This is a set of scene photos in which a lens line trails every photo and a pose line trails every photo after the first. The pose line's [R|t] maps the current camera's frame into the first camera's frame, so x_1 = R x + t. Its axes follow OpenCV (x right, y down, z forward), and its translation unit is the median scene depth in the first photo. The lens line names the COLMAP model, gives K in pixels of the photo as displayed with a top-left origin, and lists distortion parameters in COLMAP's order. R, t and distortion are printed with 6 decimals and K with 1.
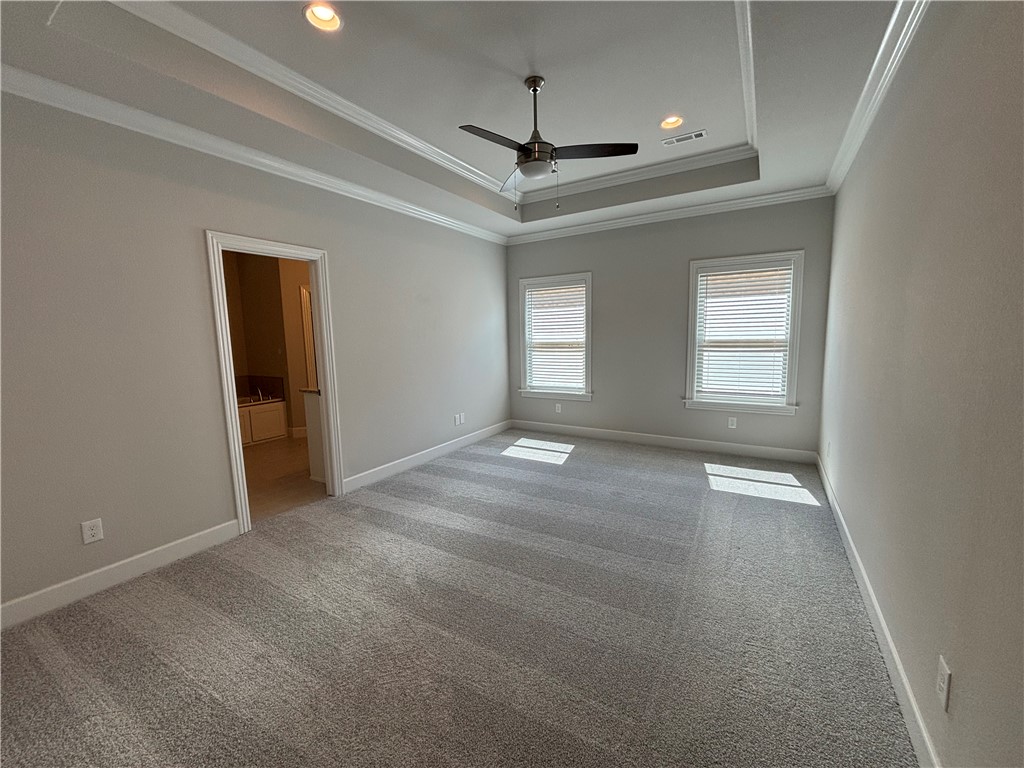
lens RADIAL K [[411.7, 0, 512.0], [0, 411.7, 384.0], [0, 0, 1]] dist [0.101446, -0.000013]
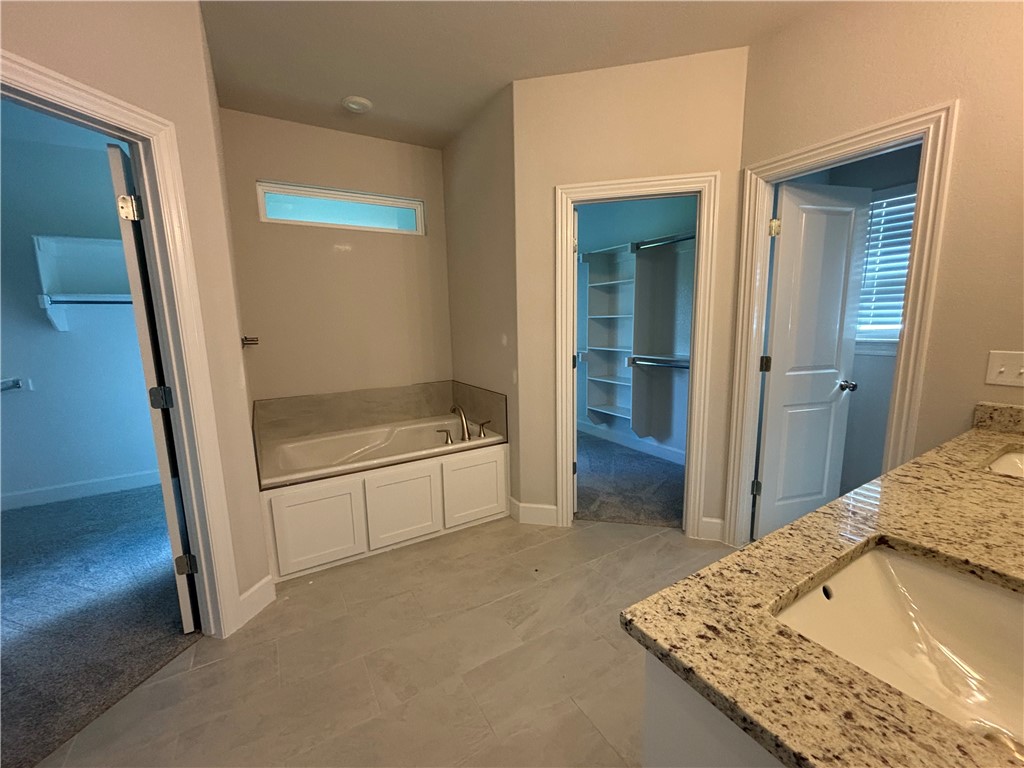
lens RADIAL K [[414.5, 0, 512.0], [0, 414.5, 384.0], [0, 0, 1]] dist [-0.000949, -0.000067]
pose [[0.601429, 0.147516, -0.785190, -0.180423], [-0.099134, 0.988990, 0.109871, -0.076187], [0.792752, 0.011759, 0.609431, 0.713367]]
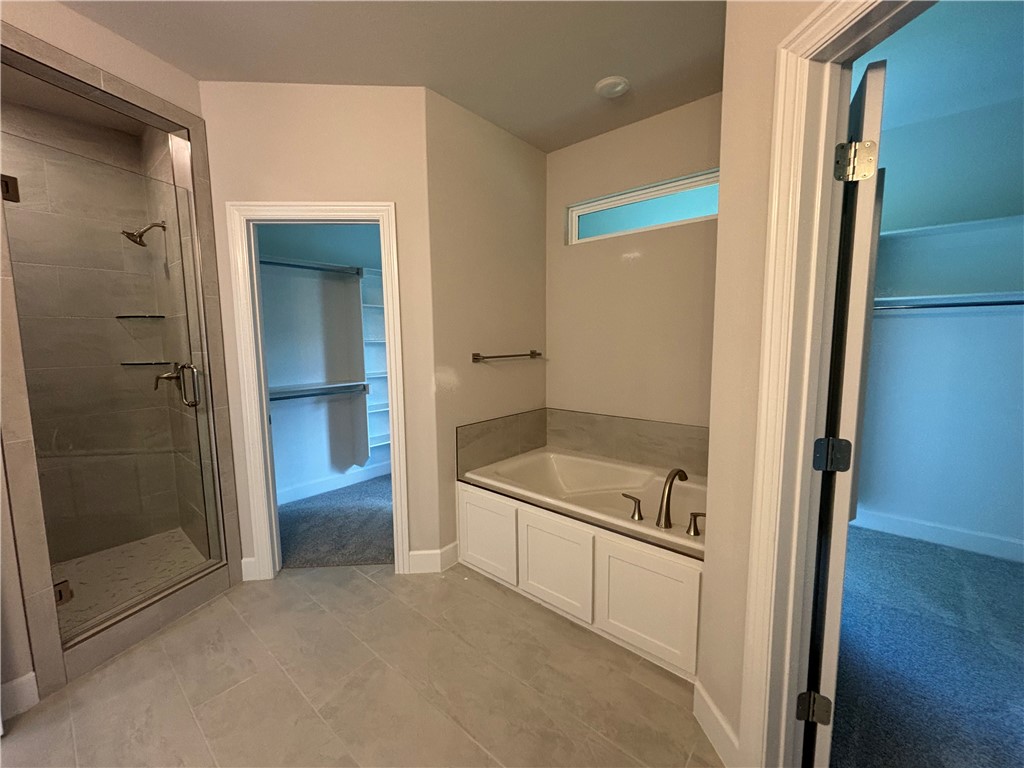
lens RADIAL K [[417.5, 0, 512.0], [0, 417.5, 384.0], [0, 0, 1]] dist [-0.000613, -0.000101]
pose [[-0.566581, 0.133814, -0.813068, -0.258956], [-0.073128, 0.974667, 0.211369, -0.110183], [0.820754, 0.179216, -0.542443, 0.974827]]
